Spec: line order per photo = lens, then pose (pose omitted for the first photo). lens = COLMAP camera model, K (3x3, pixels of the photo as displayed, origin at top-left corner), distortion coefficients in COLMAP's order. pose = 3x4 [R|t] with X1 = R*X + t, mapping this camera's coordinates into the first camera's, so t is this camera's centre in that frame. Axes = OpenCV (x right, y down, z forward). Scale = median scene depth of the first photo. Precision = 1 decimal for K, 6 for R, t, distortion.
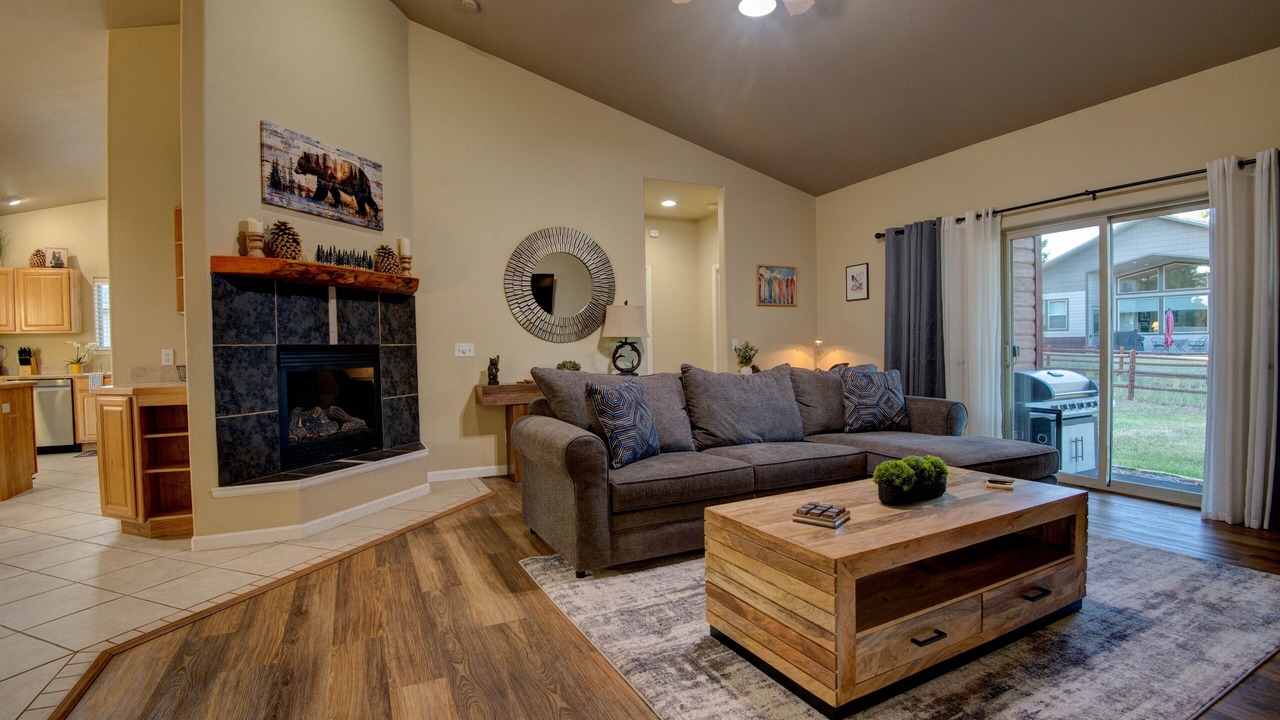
lens RADIAL K [[590.1, 0, 634.1], [0, 590.1, 363.9], [0, 0, 1]] dist [-0.029566, -0.008300]
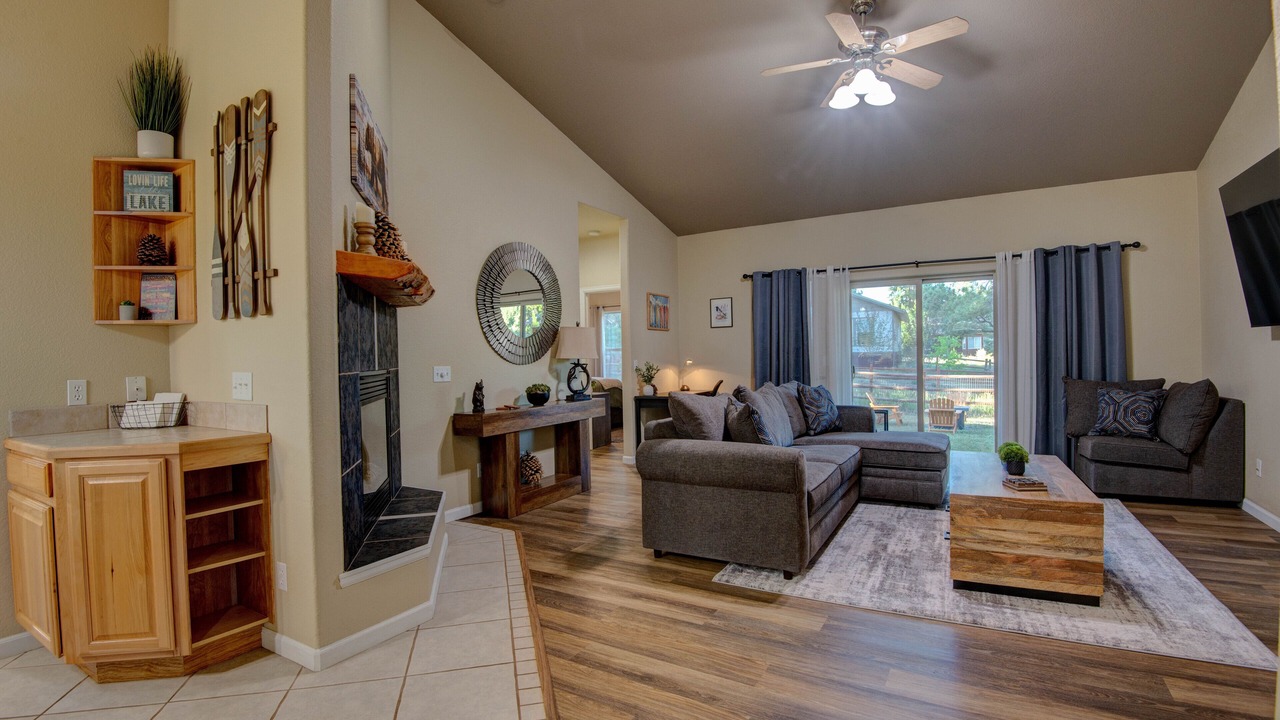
lens RADIAL K [[590.1, 0, 629.5], [0, 590.1, 362.1], [0, 0, 1]] dist [-0.029566, -0.008300]
pose [[0.834414, -0.002599, 0.551132, -0.679492], [0.019443, 0.999505, -0.024723, -0.018135], [-0.550795, 0.031345, 0.834052, 0.161243]]
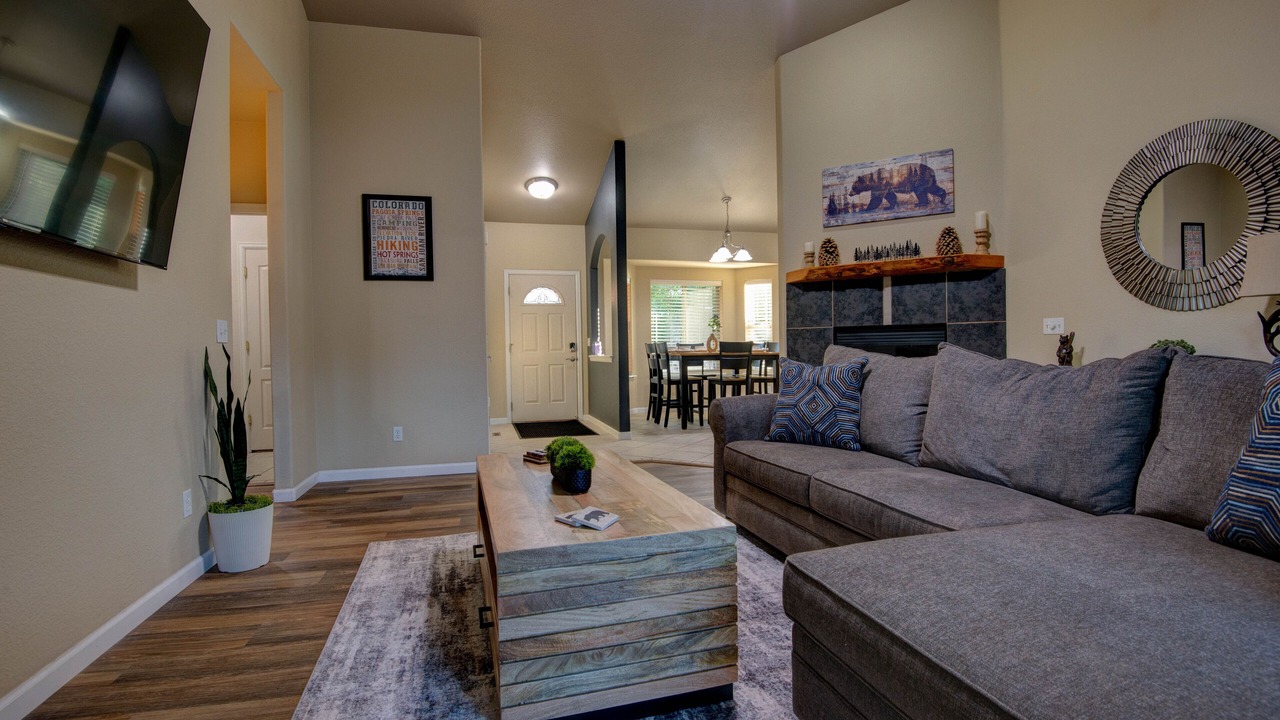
lens RADIAL K [[590.1, 0, 635.5], [0, 590.1, 366.9], [0, 0, 1]] dist [-0.029566, -0.008300]
pose [[-0.184489, 0.043244, -0.981883, 0.788066], [-0.006416, 0.998957, 0.045201, 0.002303], [0.982814, 0.014639, -0.184019, 0.730546]]
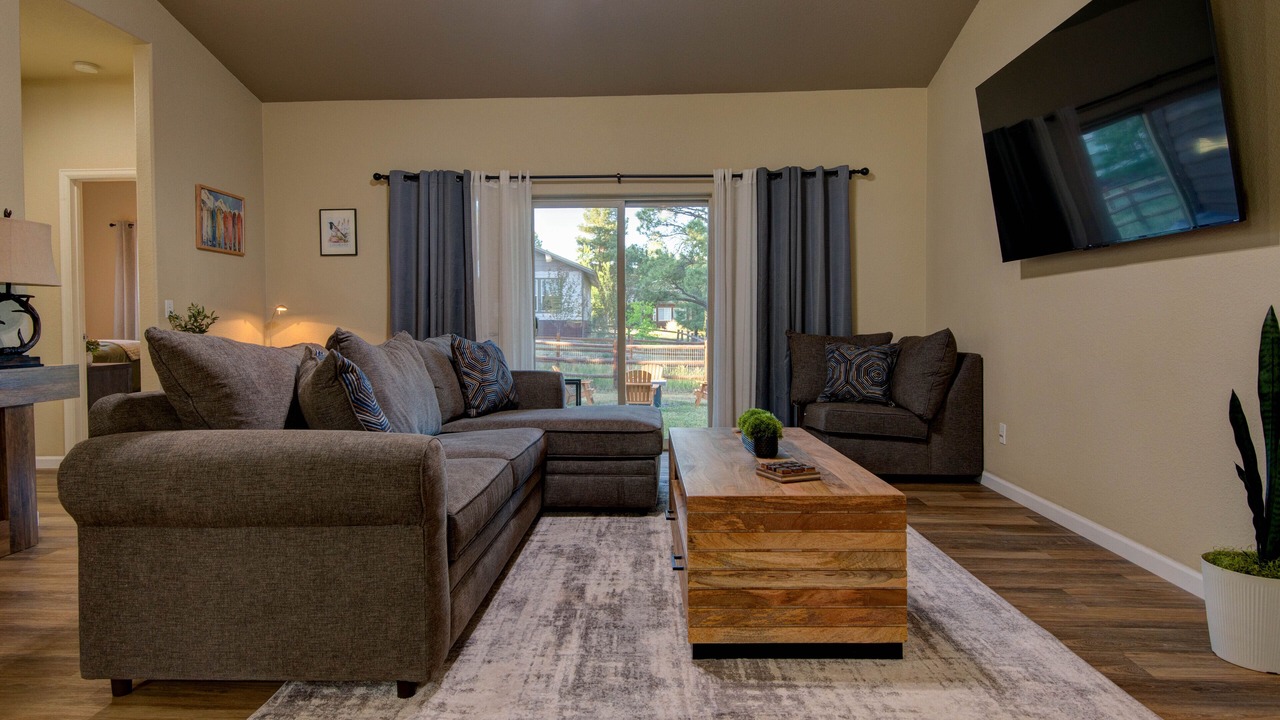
lens RADIAL K [[734.8, 0, 633.7], [0, 734.8, 343.7], [0, 0, 1]] dist [0.024009, -0.014179]
pose [[0.473800, -0.007308, 0.880602, -0.433039], [0.020827, 0.999779, -0.002908, 0.024567], [-0.880386, 0.019718, 0.473847, 0.333962]]
